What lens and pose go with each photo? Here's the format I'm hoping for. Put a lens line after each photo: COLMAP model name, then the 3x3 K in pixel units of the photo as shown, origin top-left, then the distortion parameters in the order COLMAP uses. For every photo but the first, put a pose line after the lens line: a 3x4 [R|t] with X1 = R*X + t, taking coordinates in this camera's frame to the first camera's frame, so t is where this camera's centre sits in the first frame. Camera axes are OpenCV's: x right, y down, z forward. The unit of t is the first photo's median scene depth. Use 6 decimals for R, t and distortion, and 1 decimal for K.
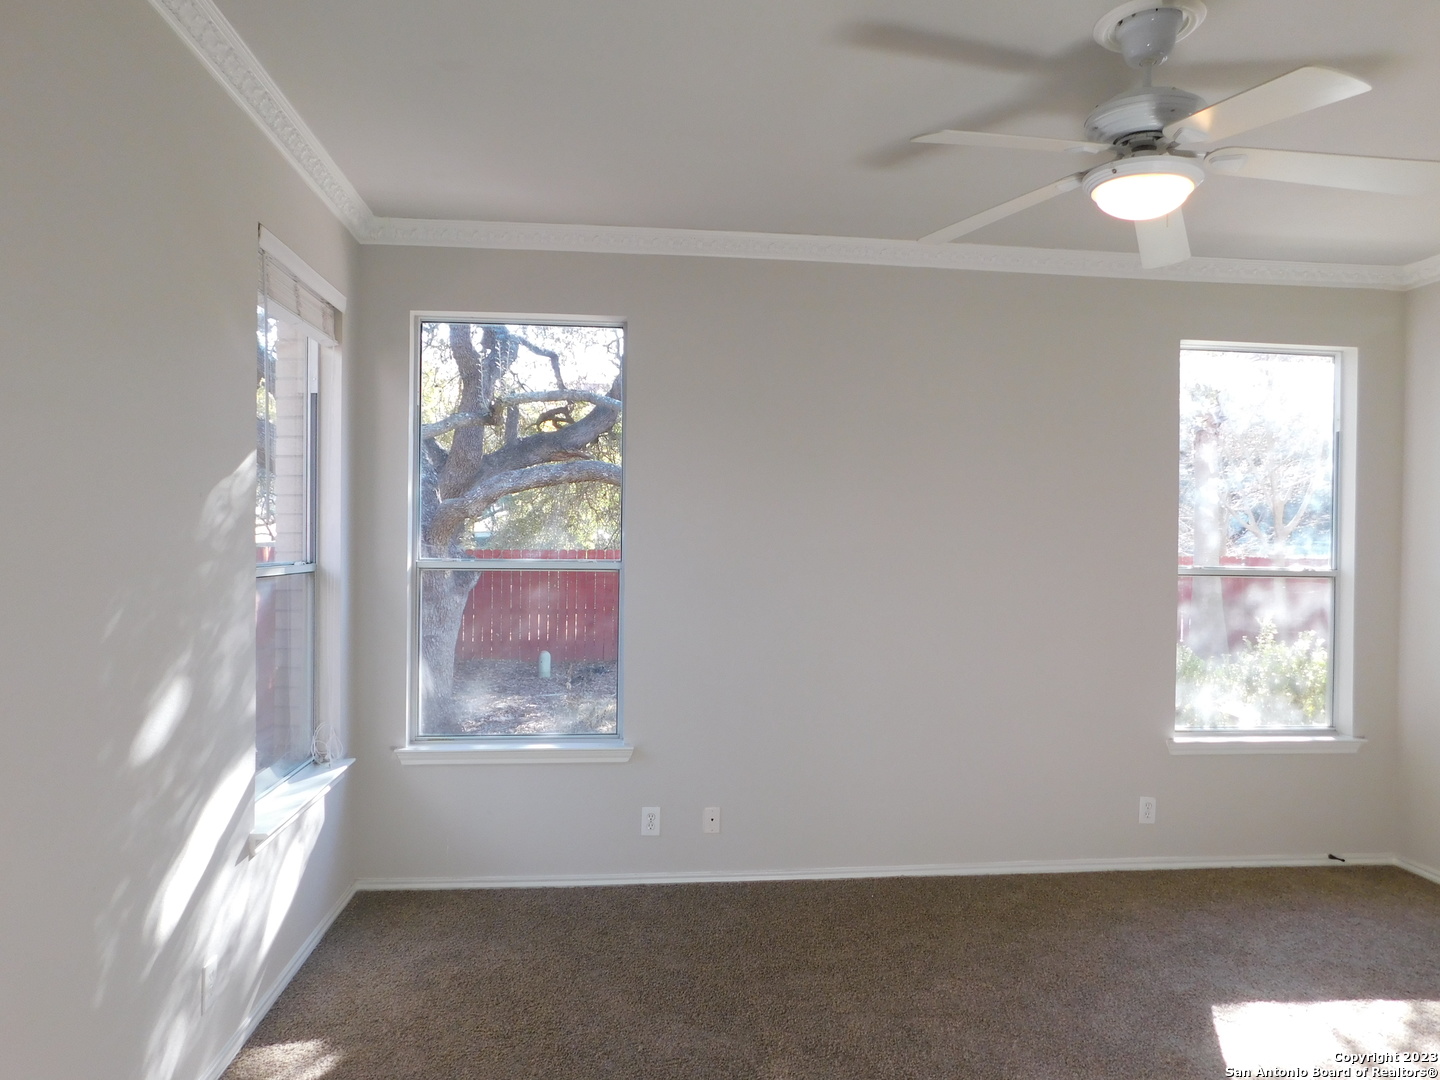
lens RADIAL K [[967.3, 0, 722.5], [0, 967.3, 541.0], [0, 0, 1]] dist [-0.058818, 0.050834]
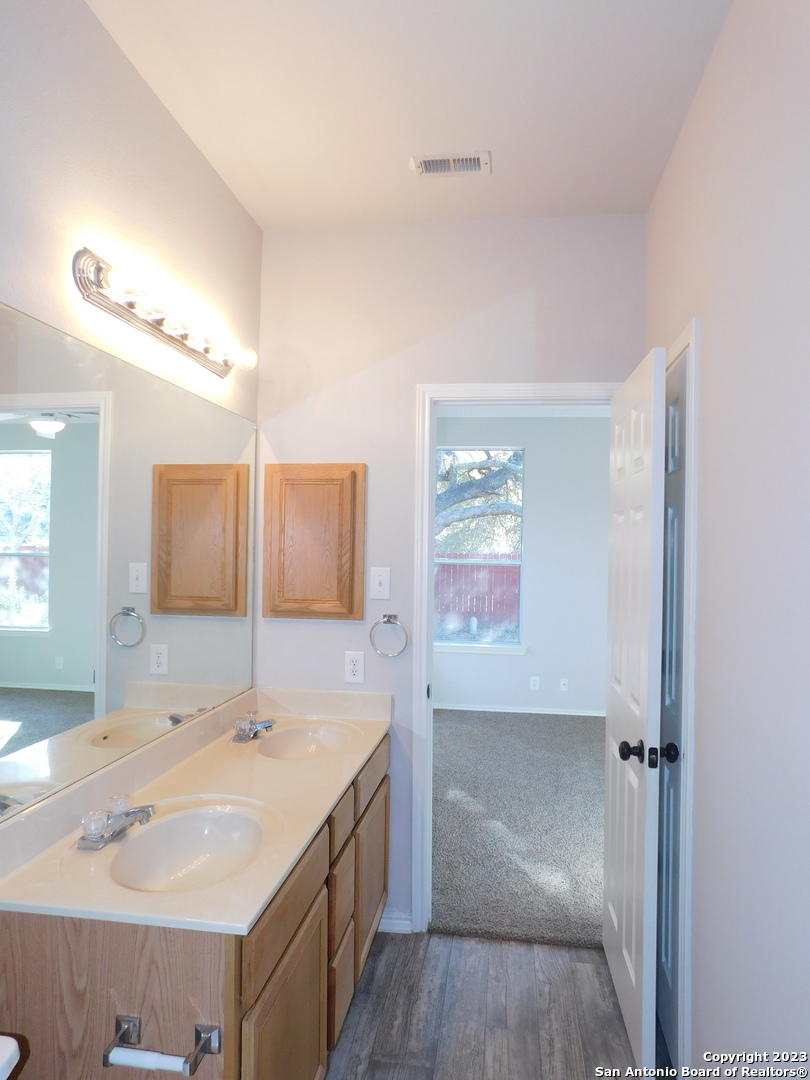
lens RADIAL K [[725.5, 0, 409.0], [0, 725.5, 533.7], [0, 0, 1]] dist [-0.058818, 0.050834]
pose [[0.966492, 0.000581, -0.256695, 0.031436], [-0.005214, 0.999836, -0.017369, -0.003375], [0.256643, 0.018125, 0.966336, -0.290953]]
